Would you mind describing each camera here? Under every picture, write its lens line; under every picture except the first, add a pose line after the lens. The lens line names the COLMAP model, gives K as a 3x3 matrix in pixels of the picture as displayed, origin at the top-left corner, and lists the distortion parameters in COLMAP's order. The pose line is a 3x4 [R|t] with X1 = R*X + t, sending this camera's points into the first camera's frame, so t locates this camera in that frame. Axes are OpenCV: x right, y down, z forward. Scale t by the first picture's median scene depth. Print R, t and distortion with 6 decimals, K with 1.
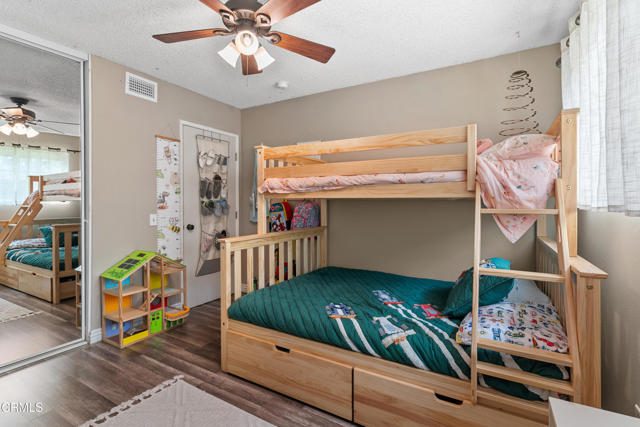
lens RADIAL K [[305.5, 0, 319.2], [0, 305.5, 201.1], [0, 0, 1]] dist [0.001478, 0.000086]
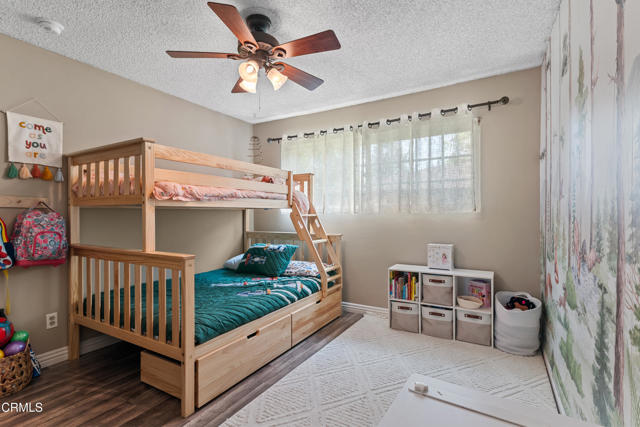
lens RADIAL K [[292.0, 0, 332.5], [0, 292.0, 216.7], [0, 0, 1]] dist [0.018332, 0.000021]
pose [[-0.011261, -0.013771, 0.999842, -1.322827], [-0.000166, 0.999905, 0.013770, 0.013469], [-0.999937, -0.000011, -0.011262, 0.746294]]
